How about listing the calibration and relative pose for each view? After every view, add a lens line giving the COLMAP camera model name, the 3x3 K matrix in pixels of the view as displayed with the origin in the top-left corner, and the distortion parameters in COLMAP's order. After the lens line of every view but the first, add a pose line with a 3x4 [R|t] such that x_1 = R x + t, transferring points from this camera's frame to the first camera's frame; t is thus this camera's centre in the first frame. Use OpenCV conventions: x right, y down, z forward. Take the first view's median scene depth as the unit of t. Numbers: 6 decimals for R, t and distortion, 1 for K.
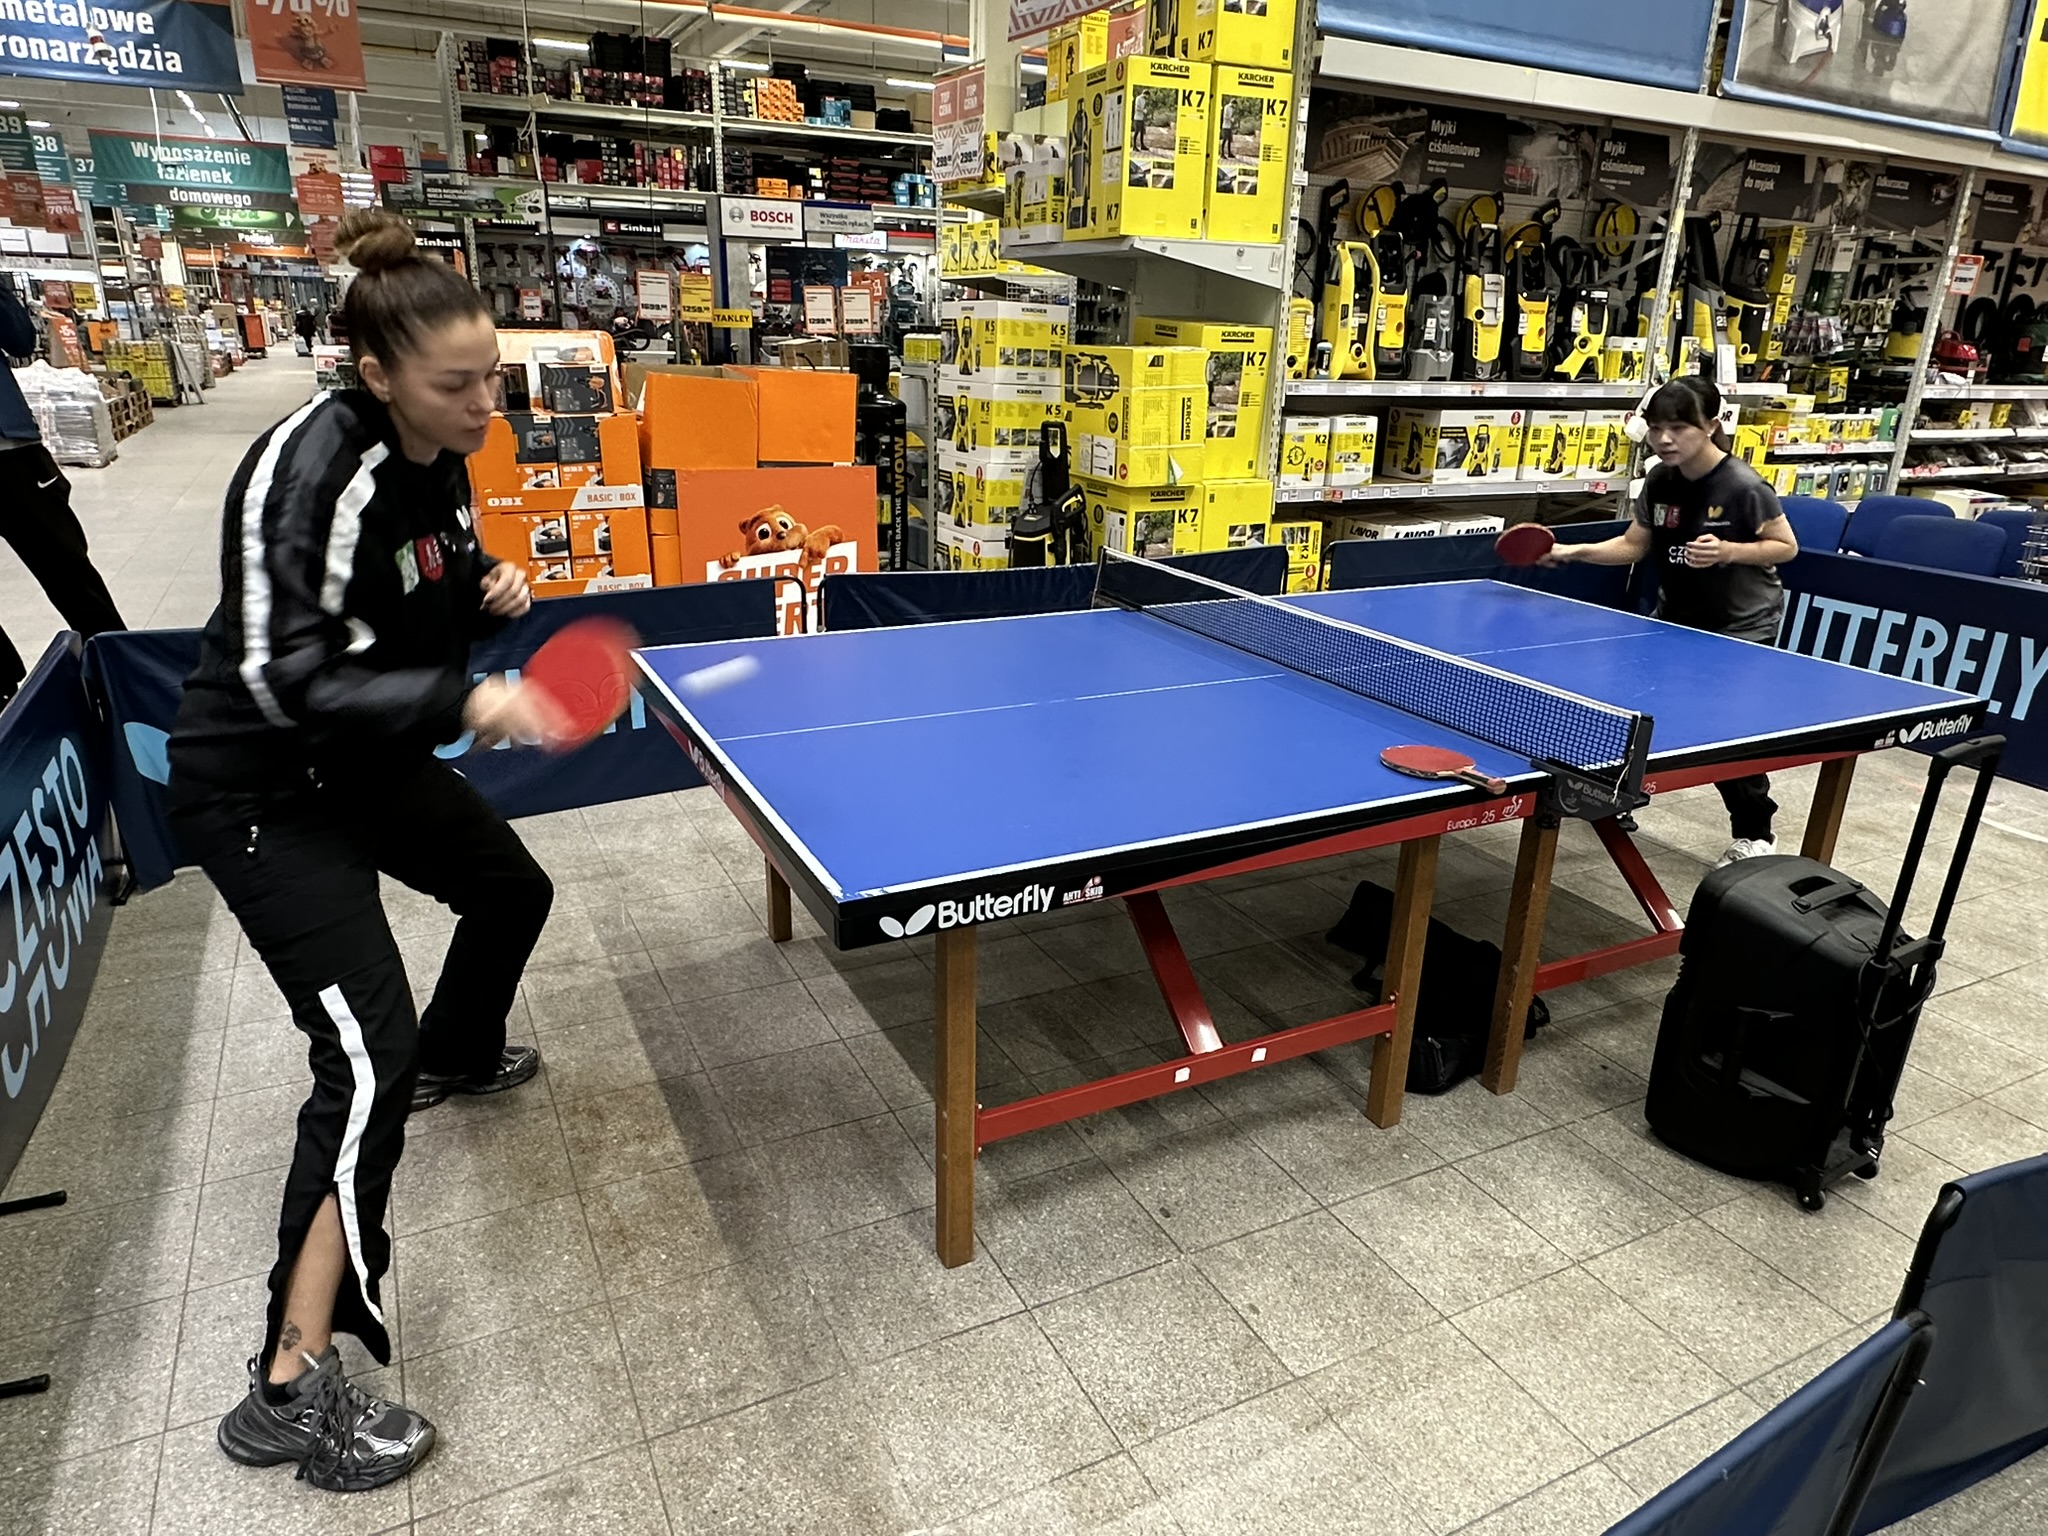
lens RADIAL K [[1284.6, 0, 1023.9], [0, 1284.6, 780.3], [0, 0, 1]] dist [-0.003464, 0.002135]
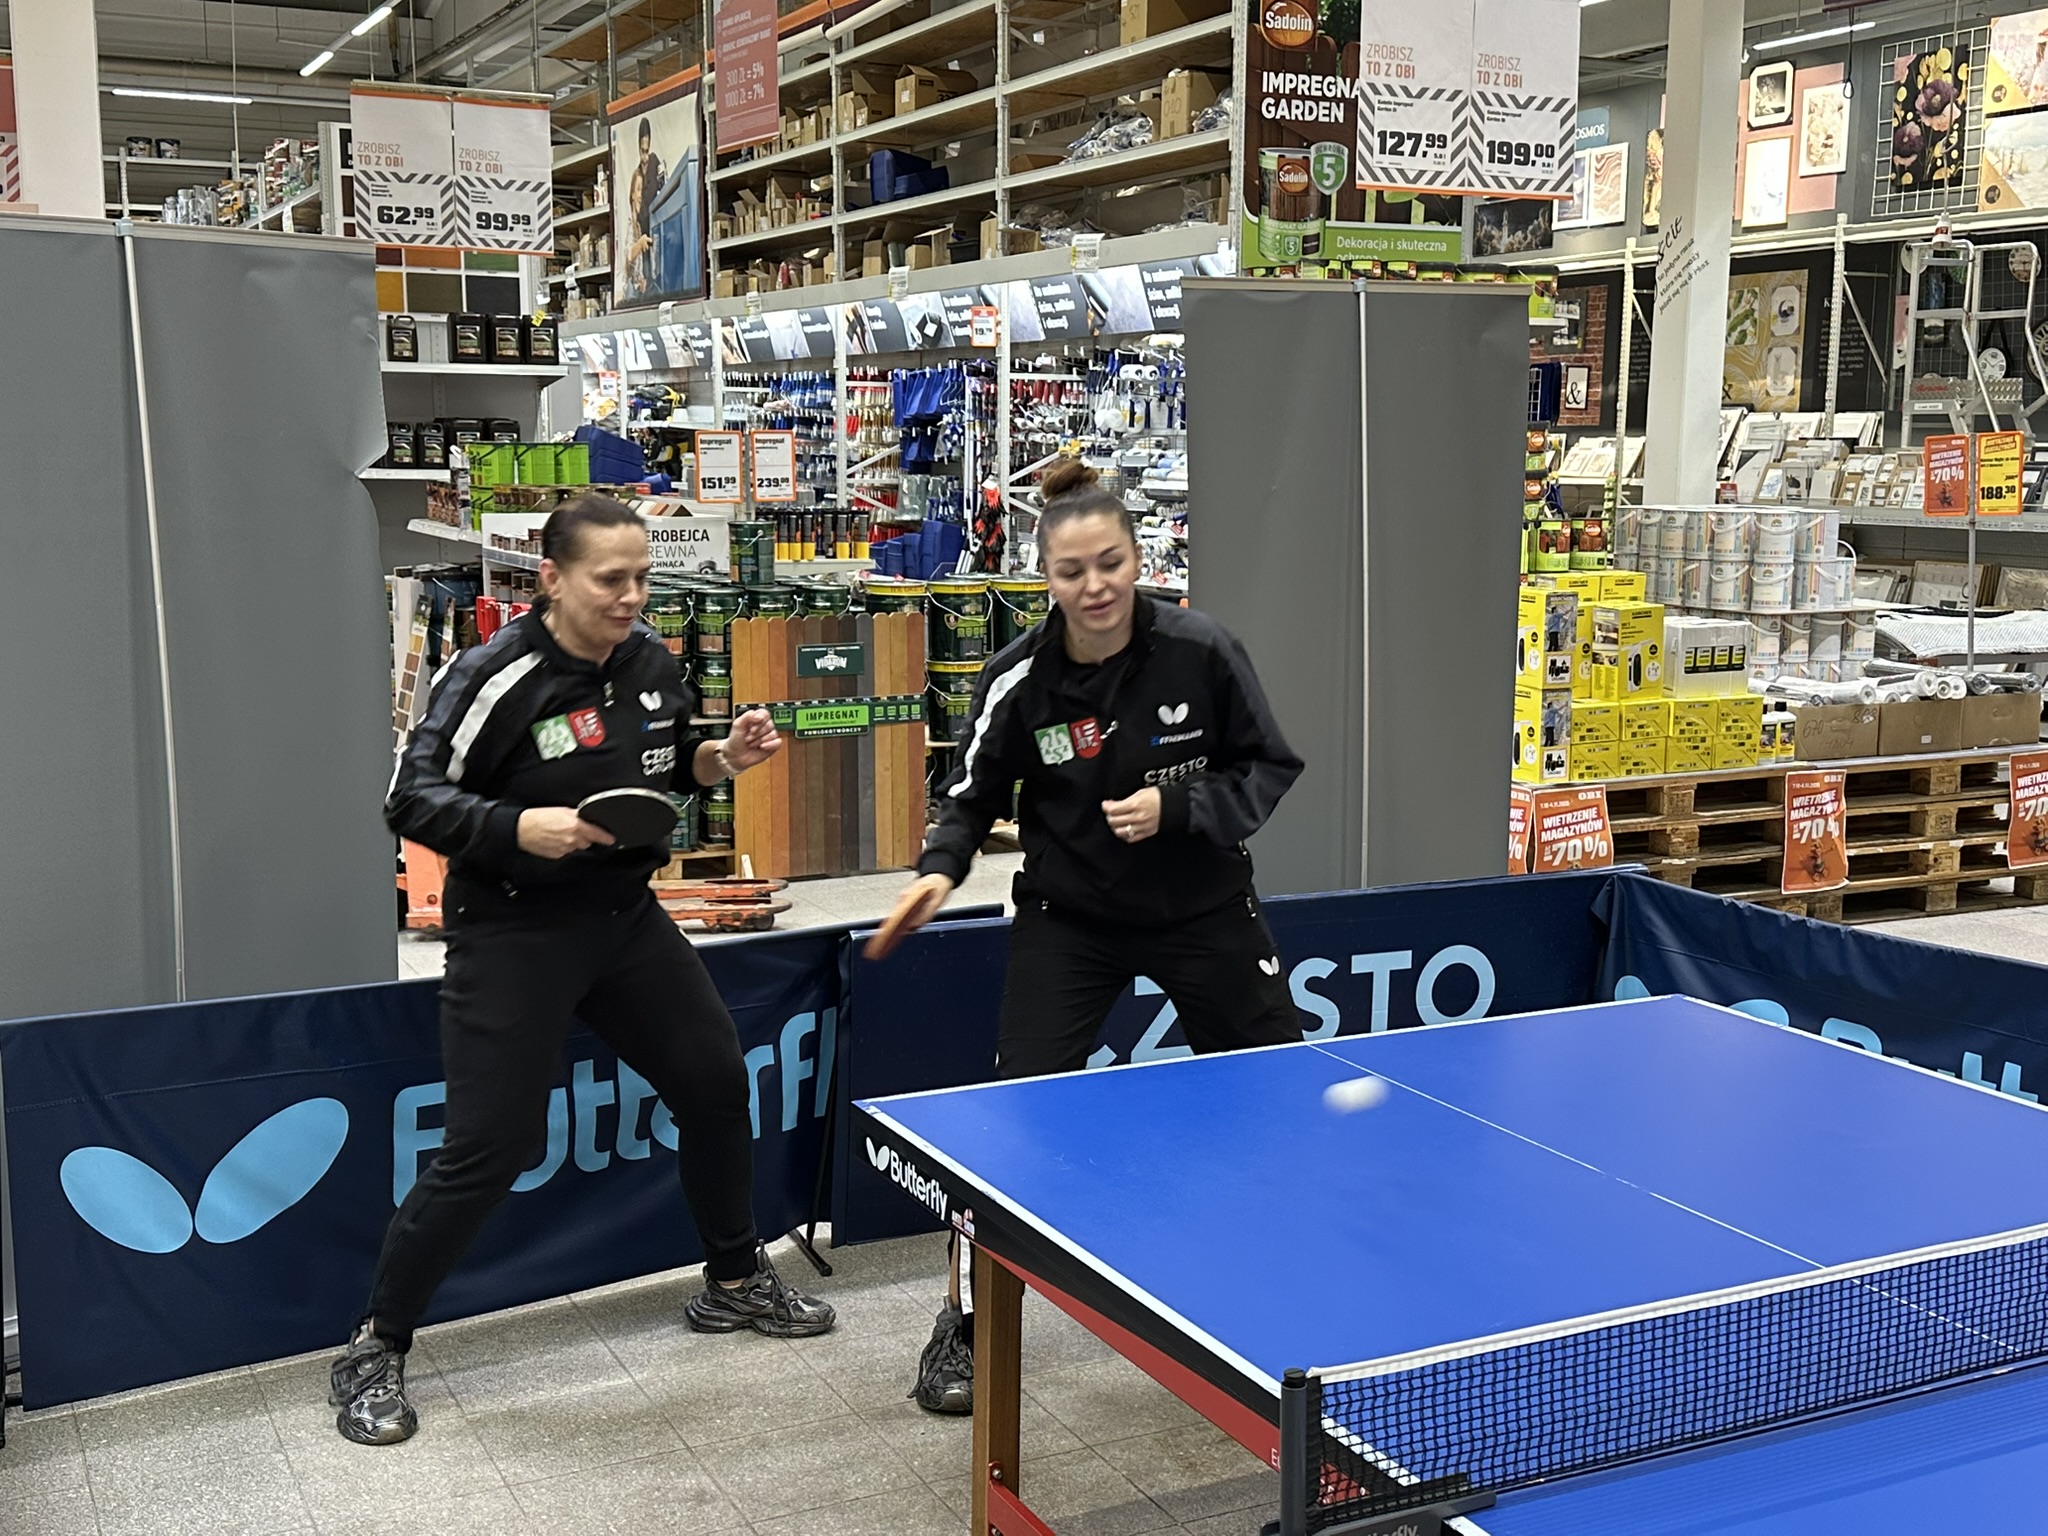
lens RADIAL K [[2255.3, 0, 1010.6], [0, 2255.3, 784.7], [0, 0, 1]] dist [0.195869, -0.435907]
pose [[-0.010285, 0.124930, -0.992112, 0.443715], [-0.337928, 0.933357, 0.121034, -0.111071], [0.941116, 0.336508, 0.032617, 0.259060]]
